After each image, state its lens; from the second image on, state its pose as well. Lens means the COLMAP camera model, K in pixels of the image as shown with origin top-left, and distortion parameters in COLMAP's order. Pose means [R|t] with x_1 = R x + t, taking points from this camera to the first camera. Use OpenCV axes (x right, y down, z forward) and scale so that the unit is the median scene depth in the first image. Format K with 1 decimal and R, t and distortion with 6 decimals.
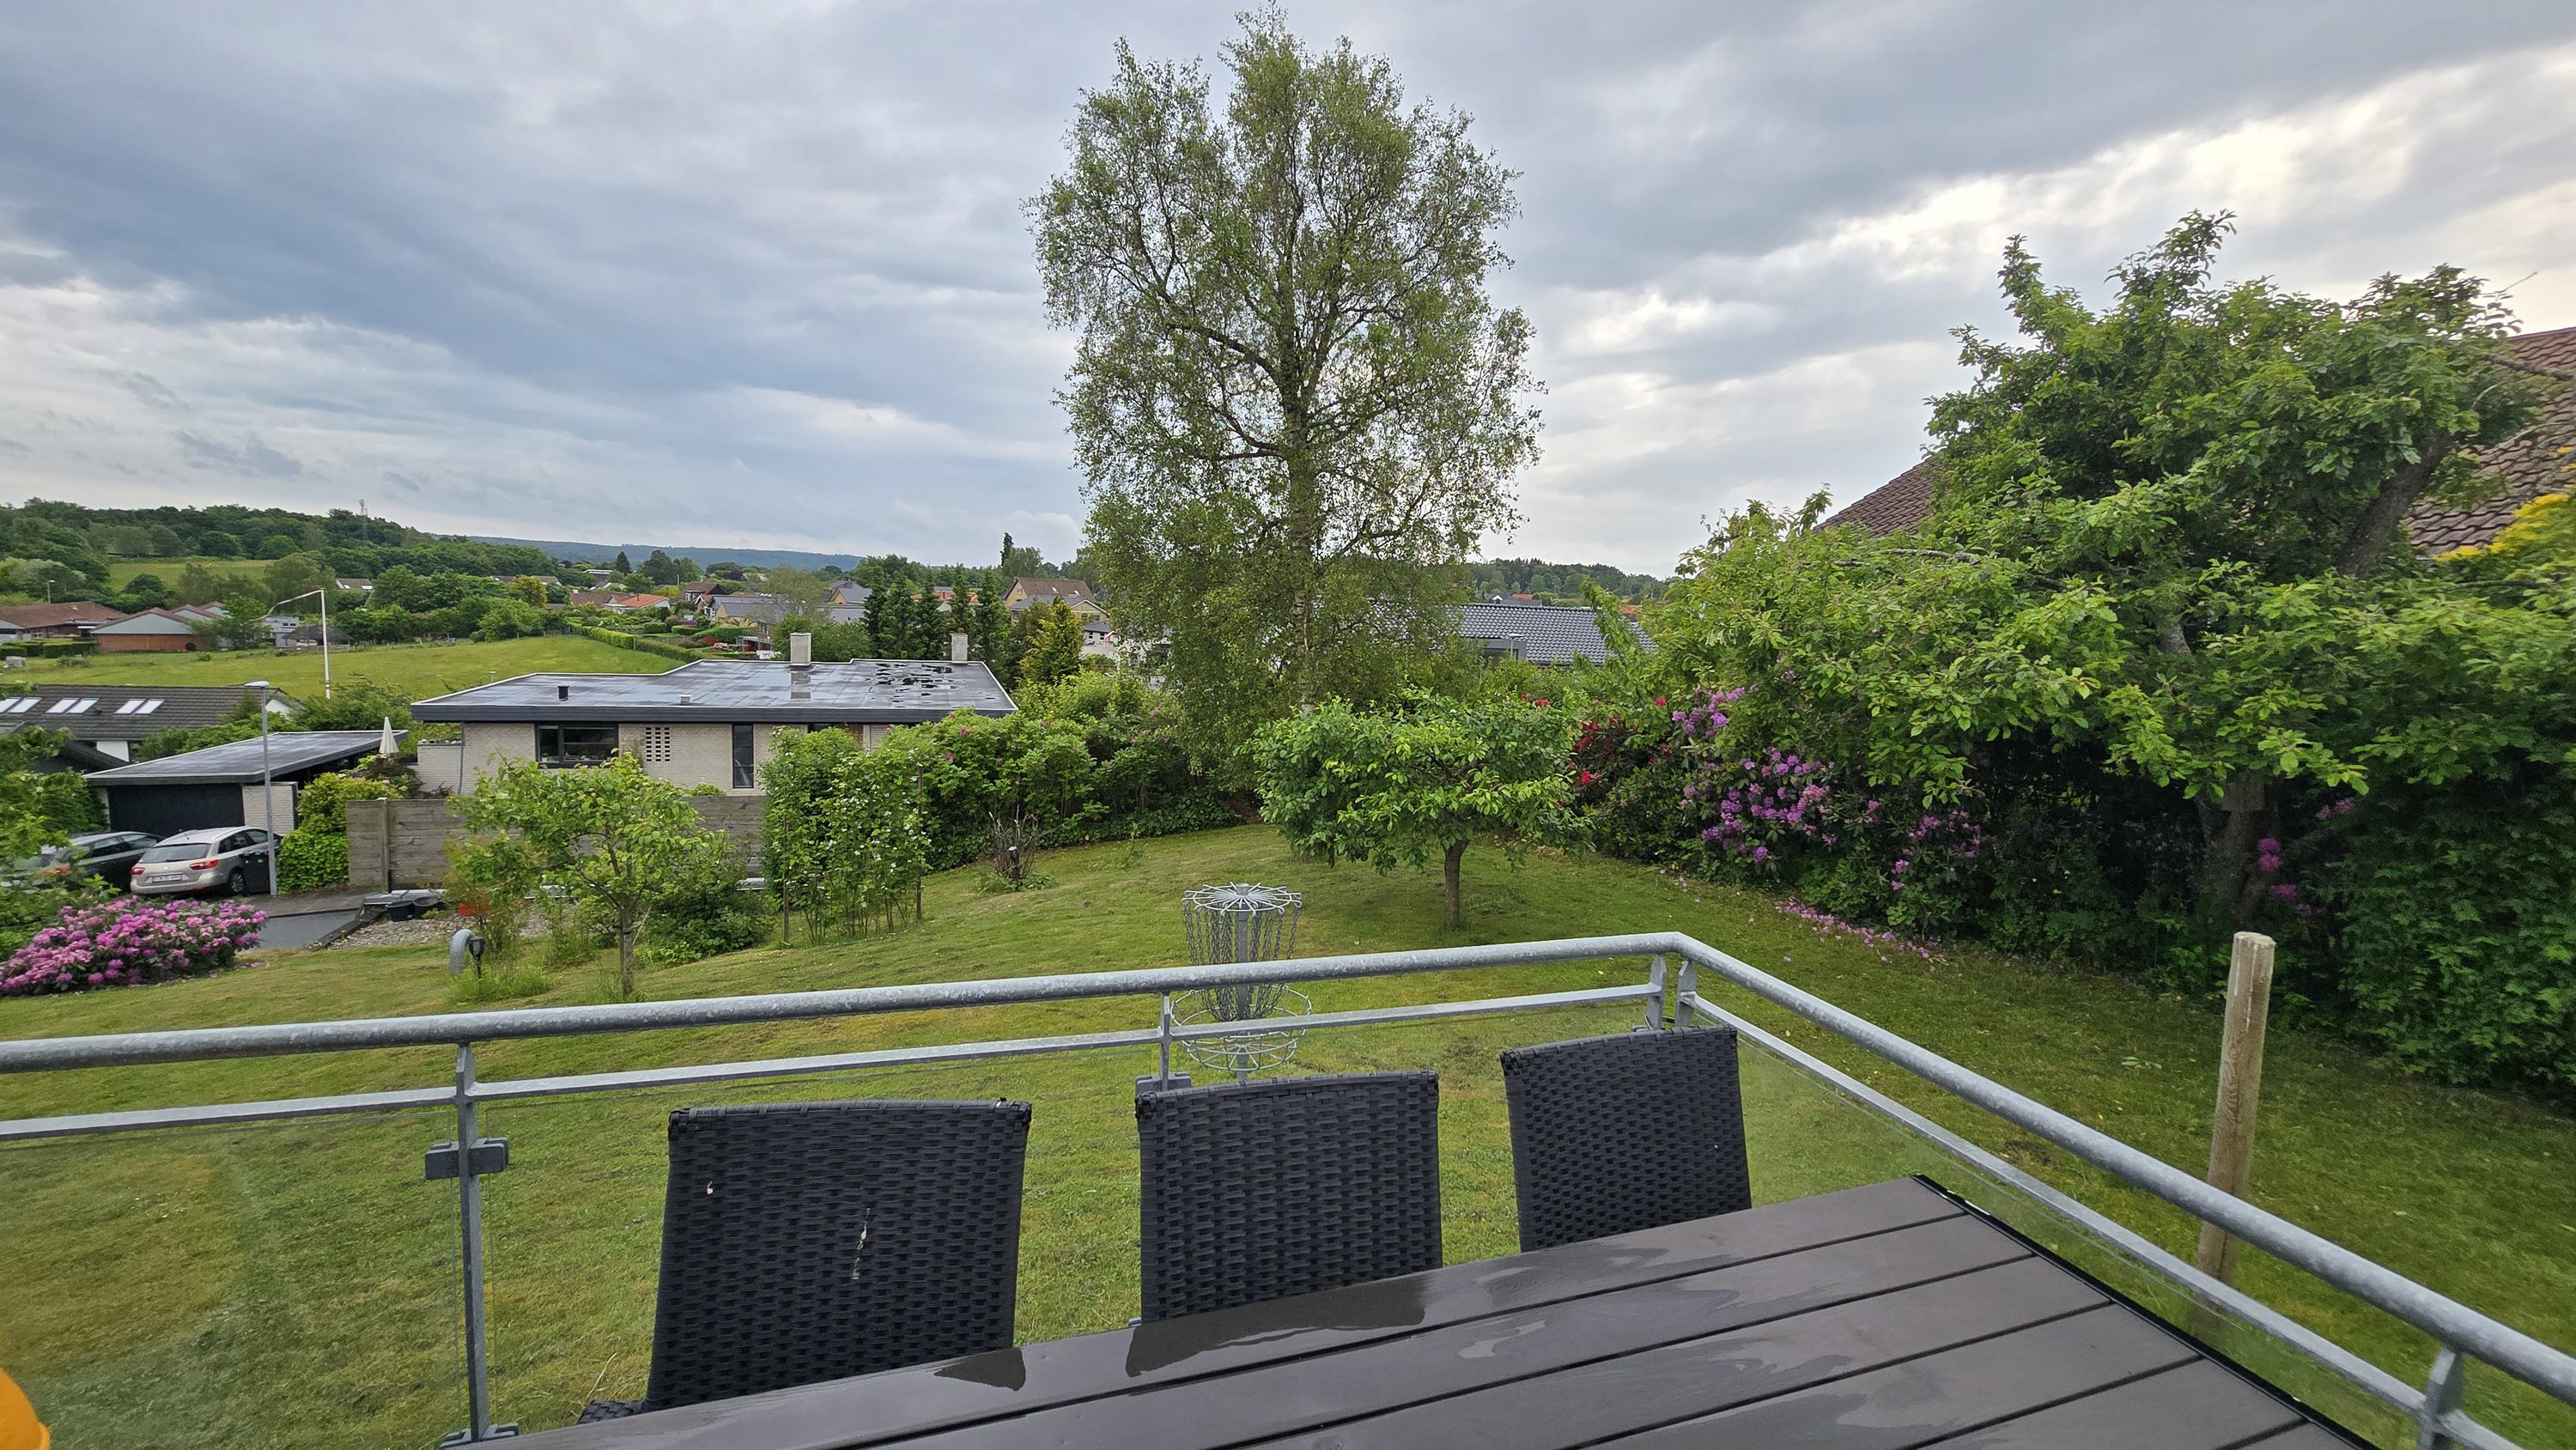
lens RADIAL K [[1045.0, 0, 1289.2], [0, 1045.0, 733.6], [0, 0, 1]] dist [-0.000932, -0.000121]
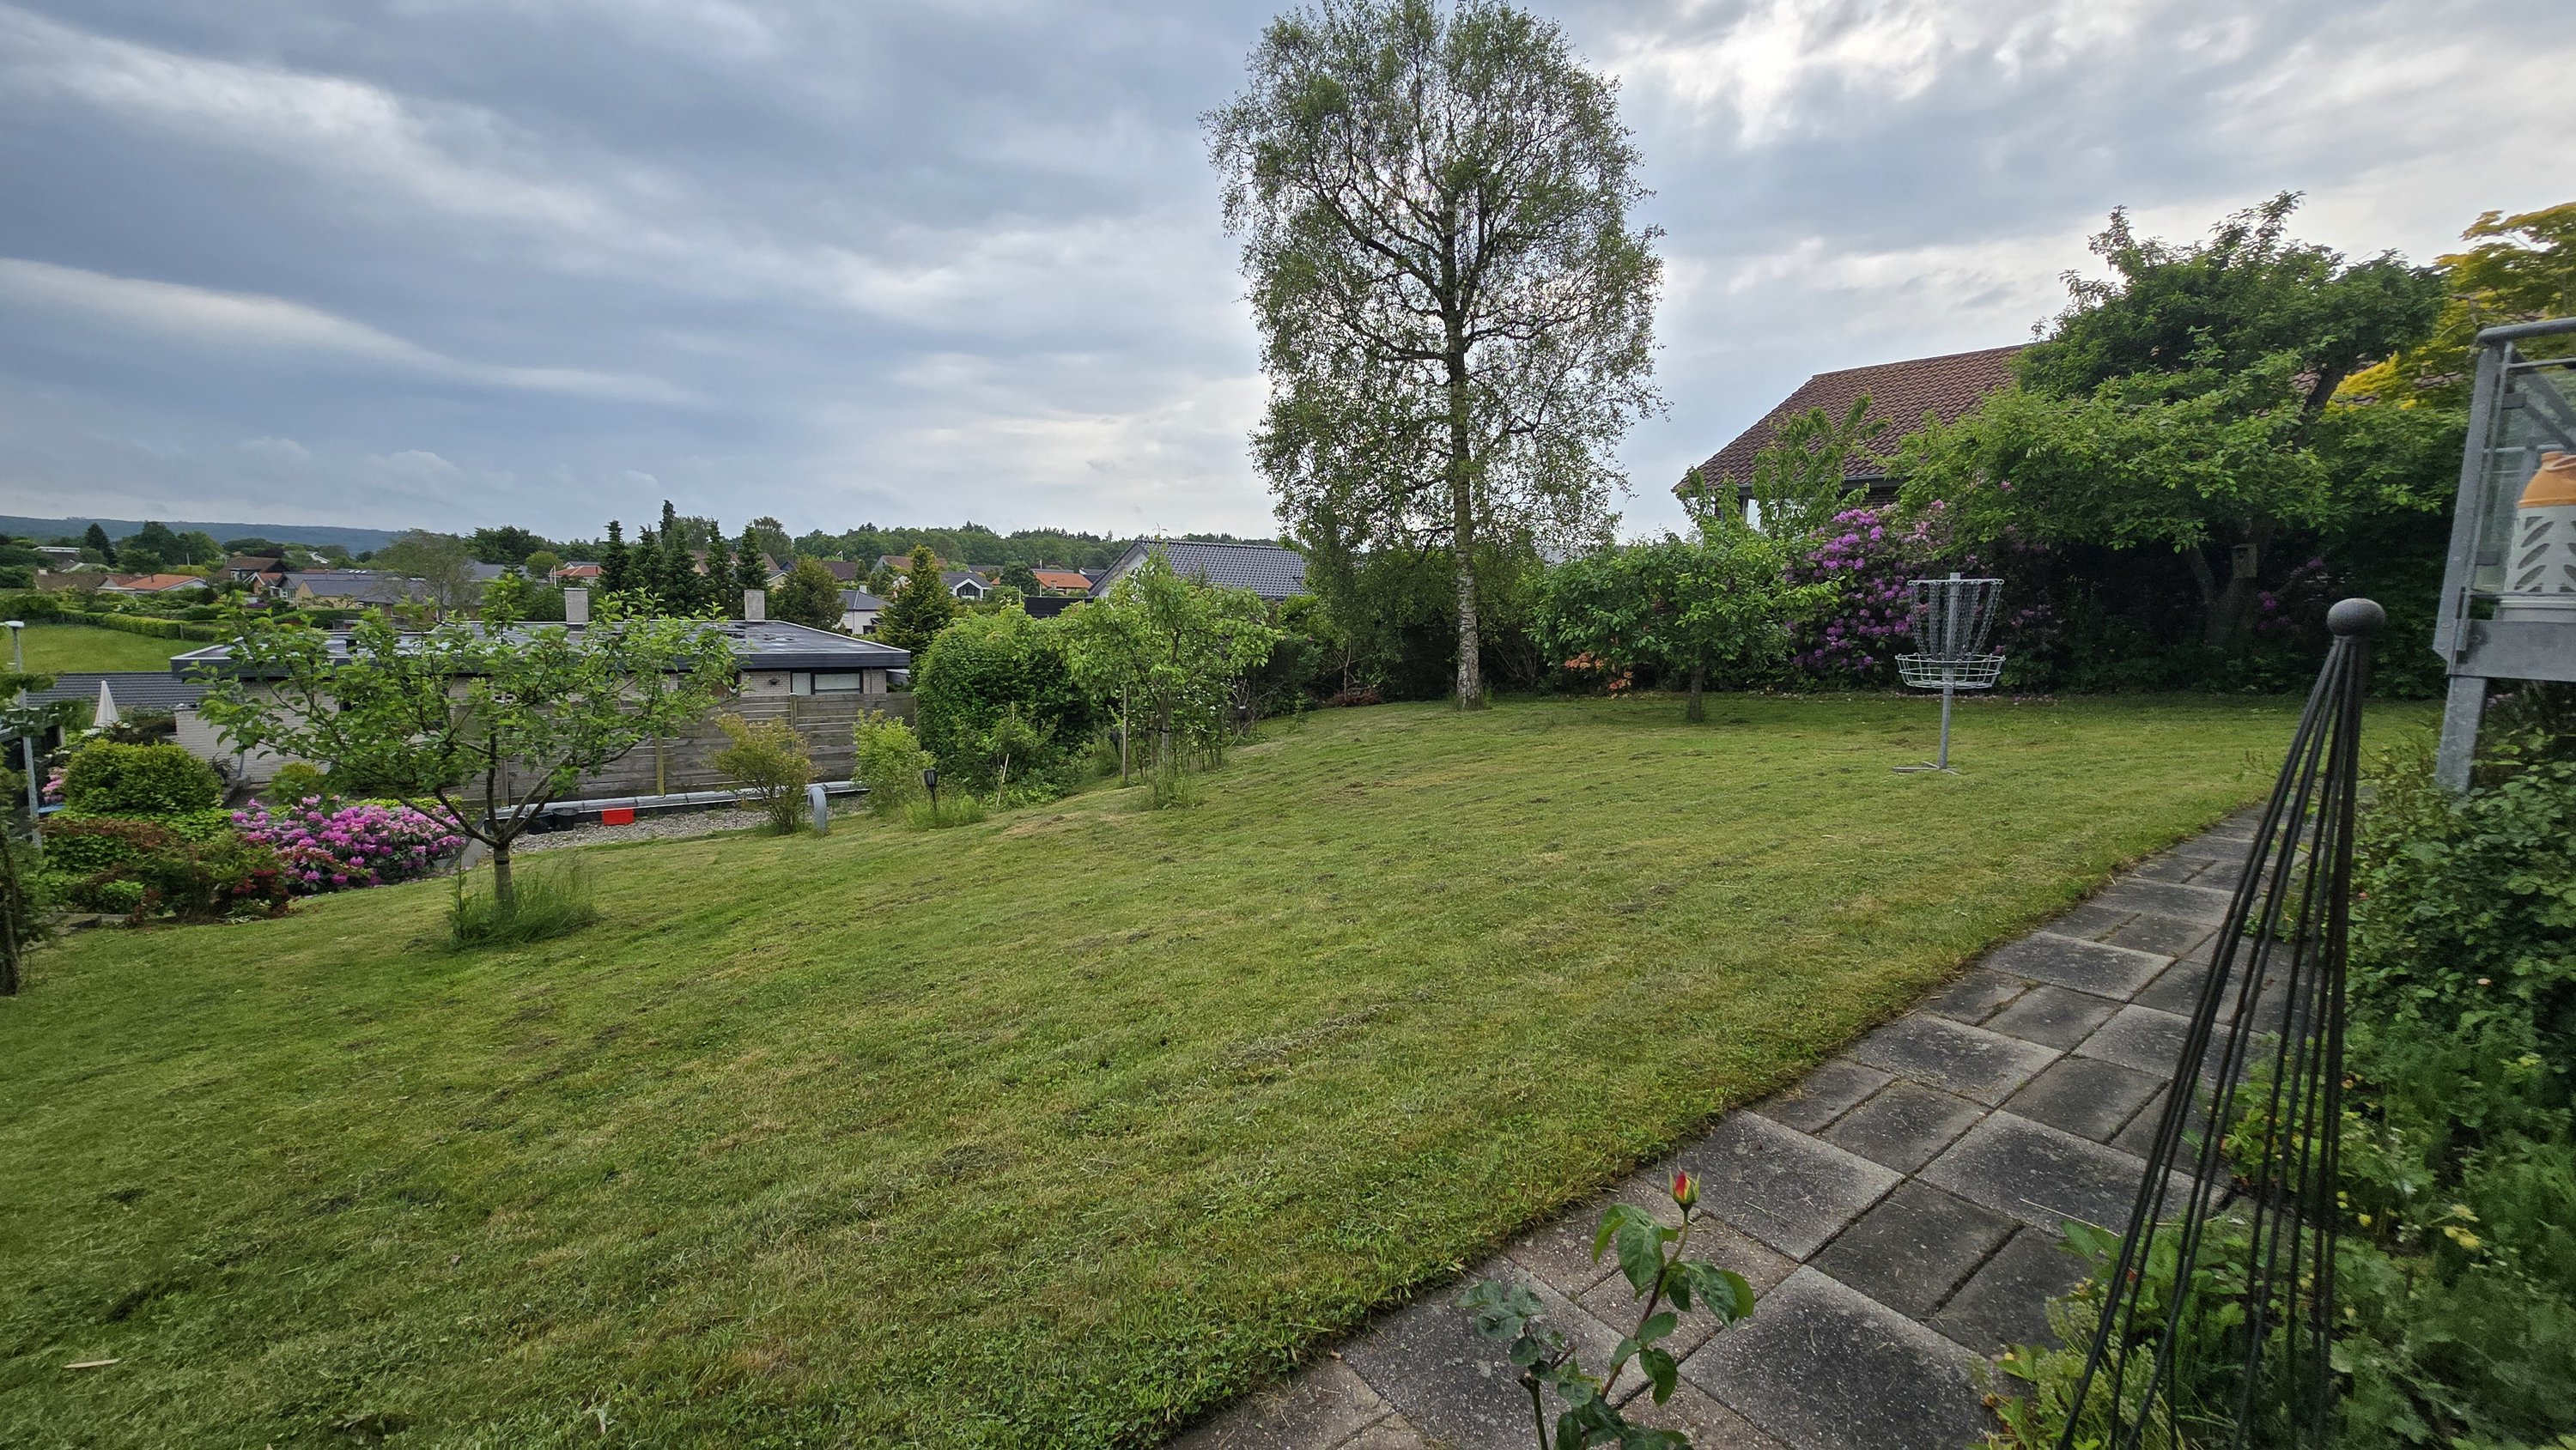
lens RADIAL K [[1045.0, 0, 1281.9], [0, 1045.0, 730.9], [0, 0, 1]] dist [-0.000932, -0.000121]
pose [[0.958042, -0.052977, 0.281688, -0.642028], [0.047741, 0.998536, 0.025427, 0.130143], [-0.282623, -0.010912, 0.959169, -0.082836]]
